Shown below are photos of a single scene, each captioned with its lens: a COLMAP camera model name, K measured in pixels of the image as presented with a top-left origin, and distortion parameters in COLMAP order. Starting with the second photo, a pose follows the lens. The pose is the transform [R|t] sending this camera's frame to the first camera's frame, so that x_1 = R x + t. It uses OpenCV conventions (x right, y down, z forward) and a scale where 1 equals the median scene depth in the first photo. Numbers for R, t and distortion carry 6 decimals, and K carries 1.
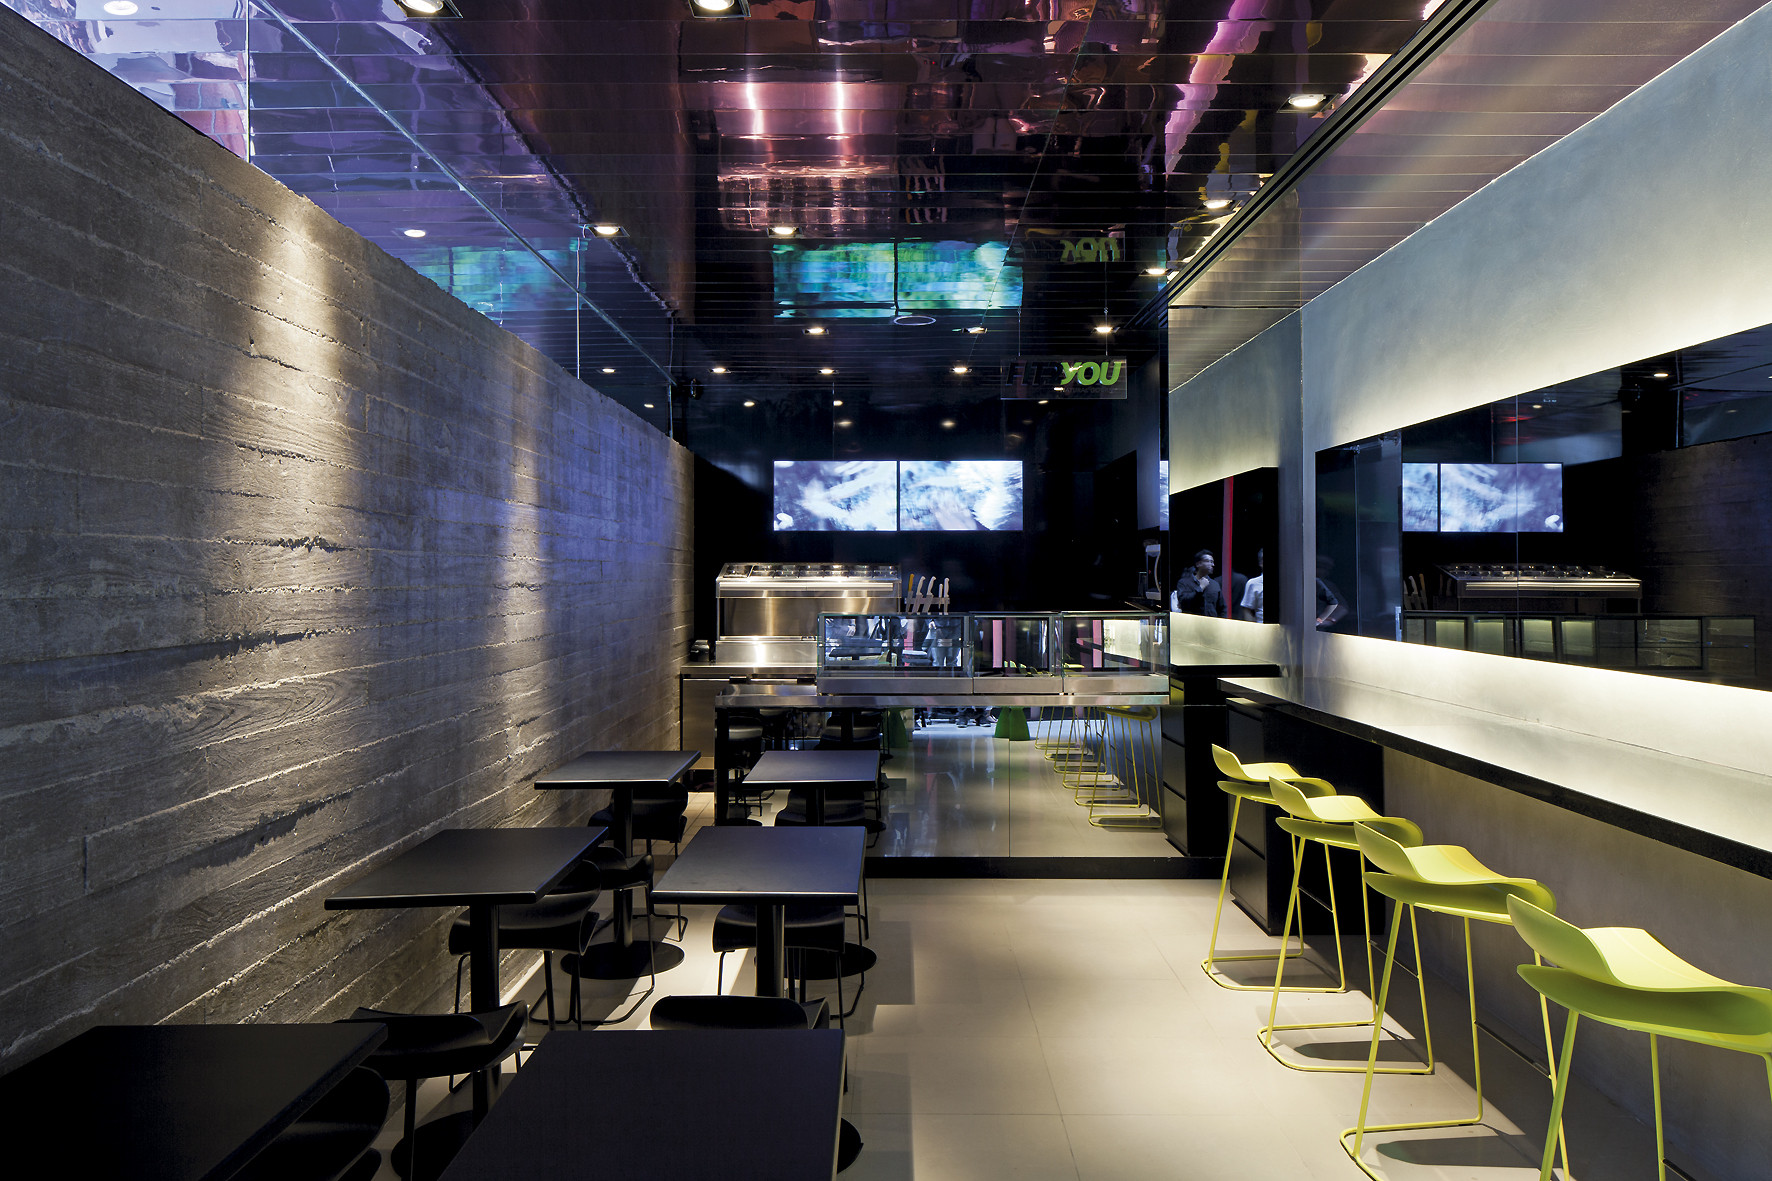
lens RADIAL K [[3298.2, 0, 886.0], [0, 3298.2, 590.5], [0, 0, 1]] dist [-0.036992, -0.163691]
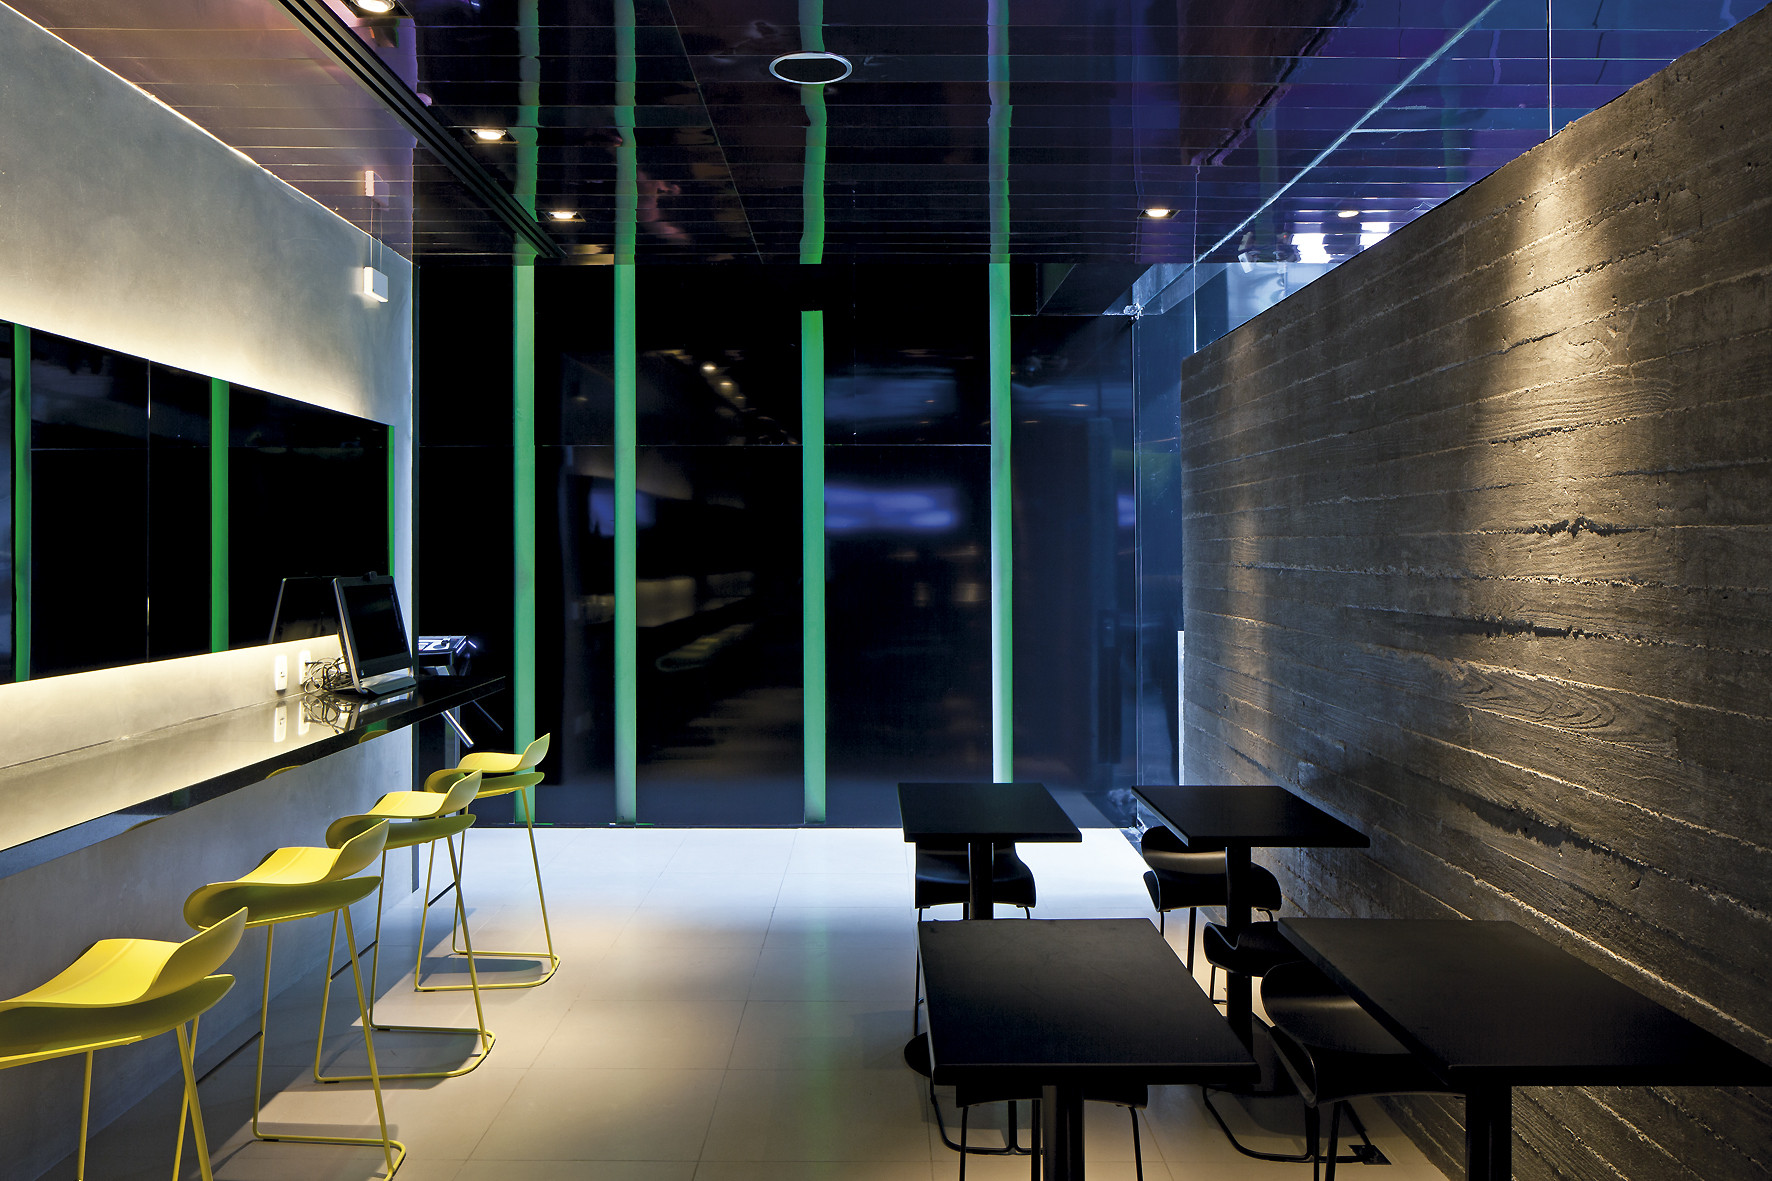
lens RADIAL K [[3298.2, 0, 886.0], [0, 3298.2, 590.5], [0, 0, 1]] dist [-0.036992, -0.163691]
pose [[-0.999953, -0.007494, -0.006216, 0.008894], [-0.007597, 0.999833, 0.016645, -0.011279], [0.006091, 0.016692, -0.999842, 1.954405]]
